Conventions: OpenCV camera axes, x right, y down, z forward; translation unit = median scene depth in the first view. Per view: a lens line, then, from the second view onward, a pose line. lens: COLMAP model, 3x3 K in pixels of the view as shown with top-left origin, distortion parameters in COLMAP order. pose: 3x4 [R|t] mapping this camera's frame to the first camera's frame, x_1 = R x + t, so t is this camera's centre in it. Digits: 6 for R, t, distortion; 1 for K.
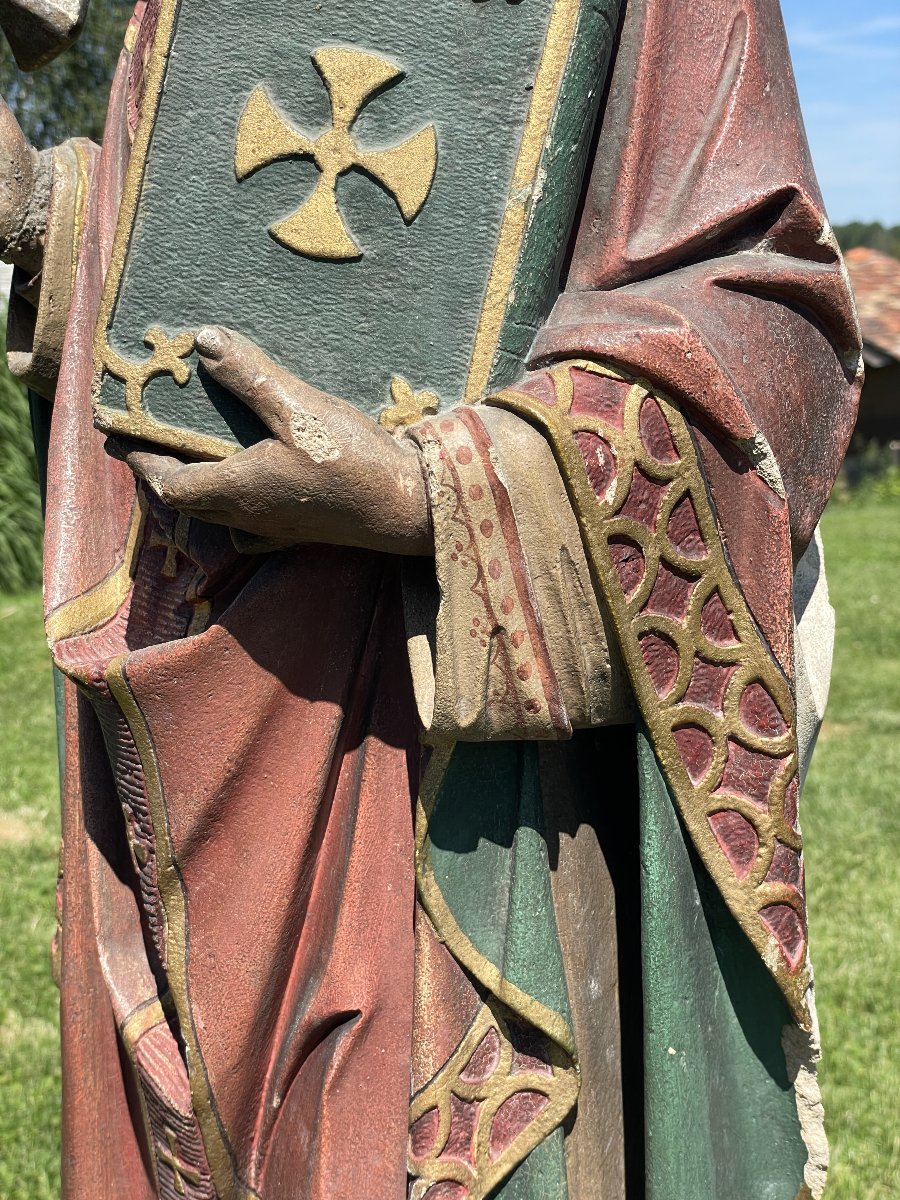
lens RADIAL K [[1833.6, 0, 453.3], [0, 1833.6, 602.2], [0, 0, 1]] dist [0.106424, 0.000000]
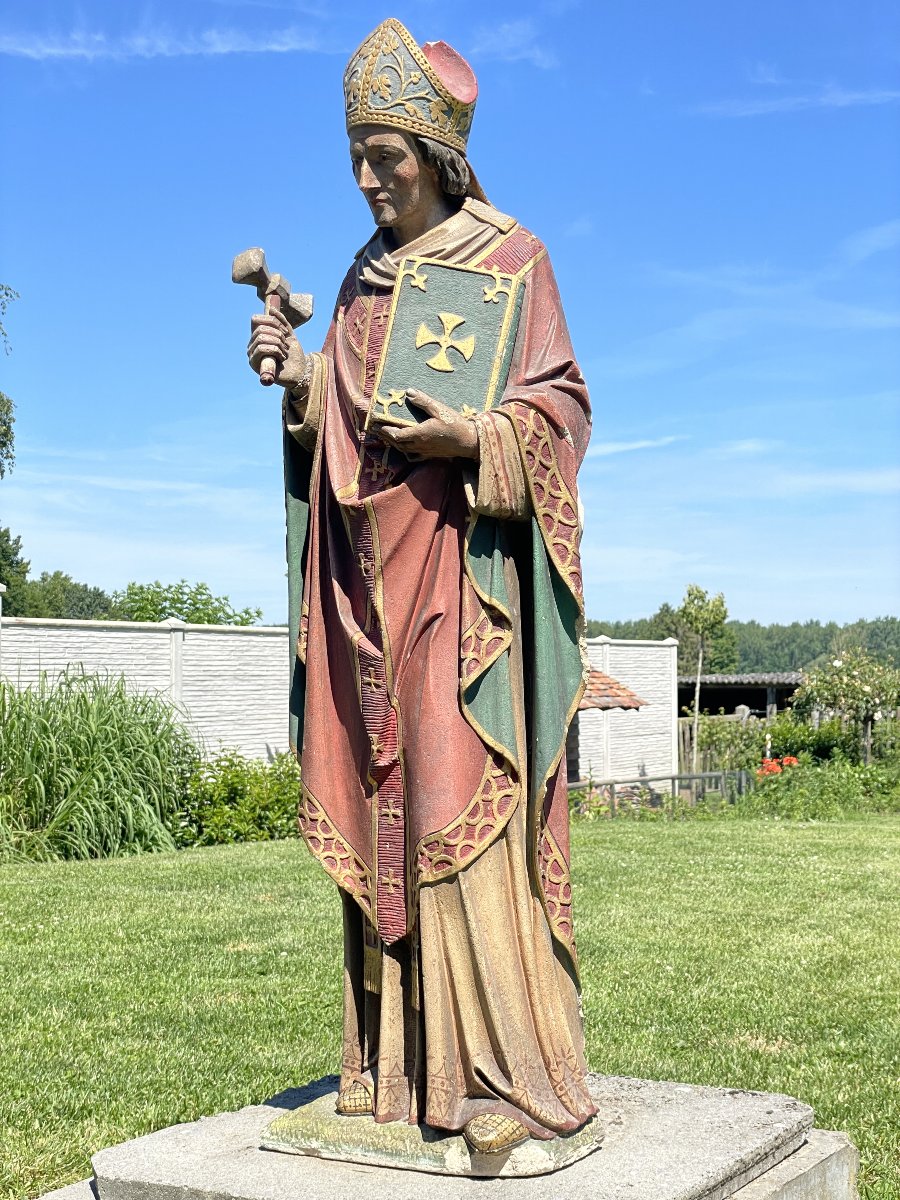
lens RADIAL K [[1833.6, 0, 443.7], [0, 1833.6, 608.7], [0, 0, 1]] dist [0.106424, 0.000000]
pose [[0.982365, 0.016165, 0.186274, -0.683150], [0.023049, 0.978187, -0.206442, 0.931946], [-0.185547, 0.207095, 0.960564, -2.149255]]
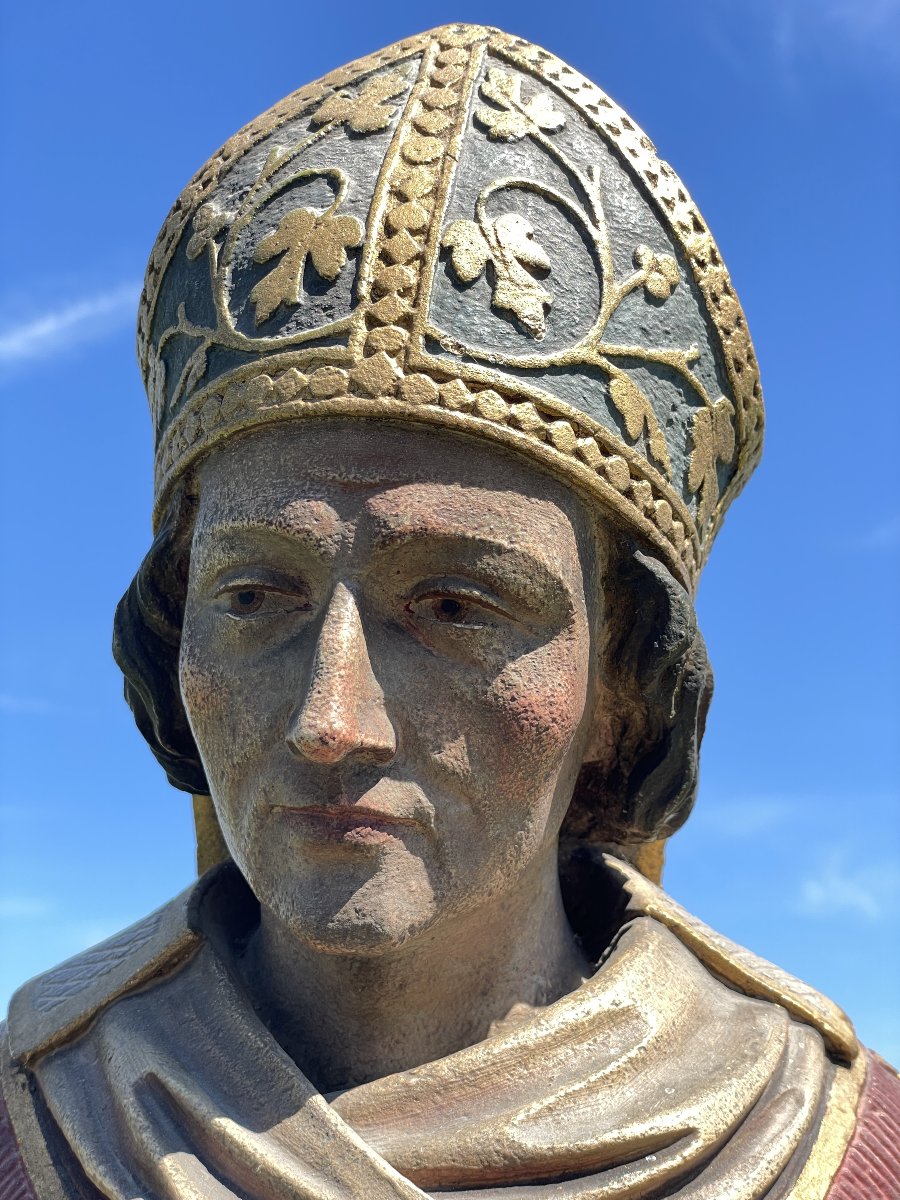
lens RADIAL K [[1833.6, 0, 450.0], [0, 1833.6, 602.7], [0, 0, 1]] dist [0.106424, 0.000000]
pose [[0.717363, 0.282087, 0.637038, -0.575788], [0.083570, 0.872923, -0.480646, -0.302357], [-0.691670, 0.398035, 0.602628, 0.630711]]
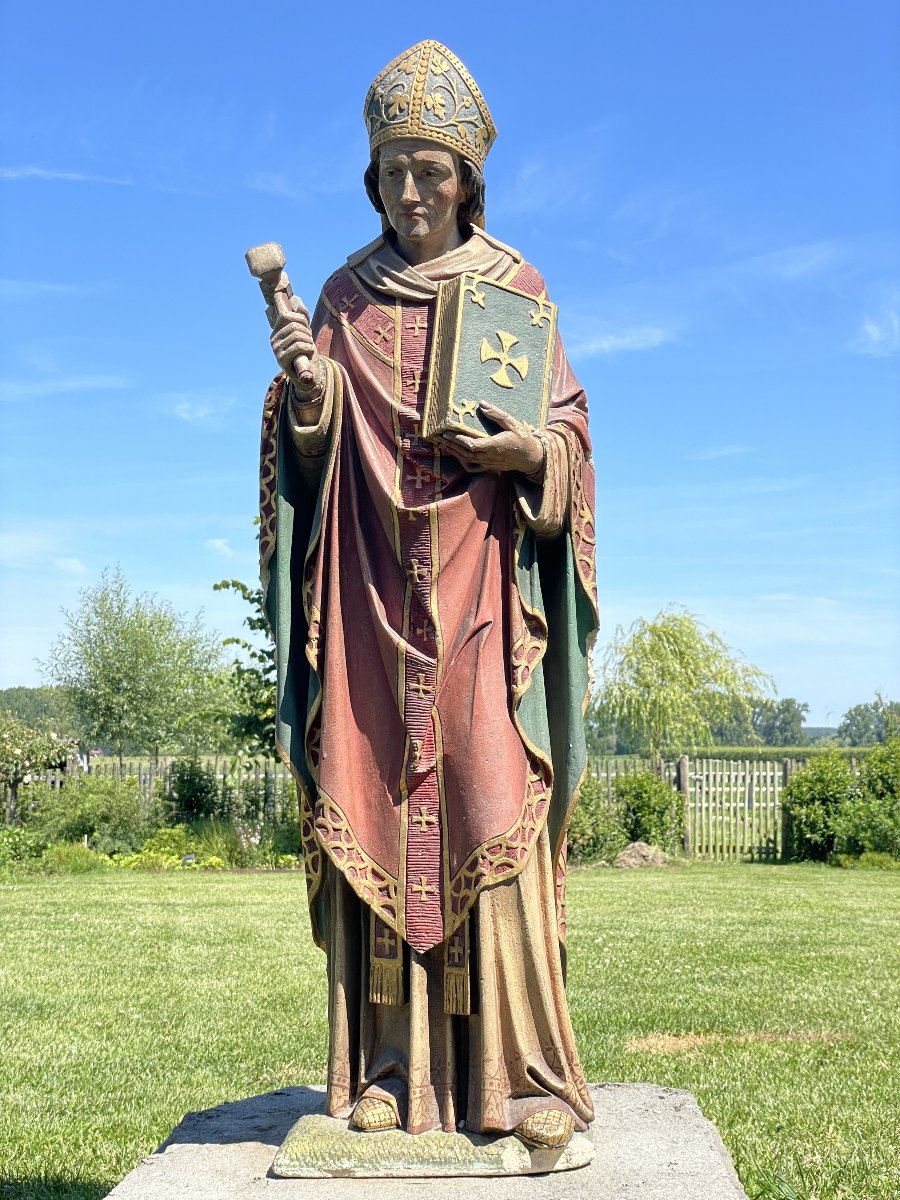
lens RADIAL K [[1833.6, 0, 447.3], [0, 1833.6, 593.4], [0, 0, 1]] dist [0.106424, 0.000000]
pose [[0.767522, 0.066175, 0.637598, -2.327496], [0.098726, 0.970587, -0.219579, 0.942192], [-0.633375, 0.231479, 0.738413, -1.415178]]
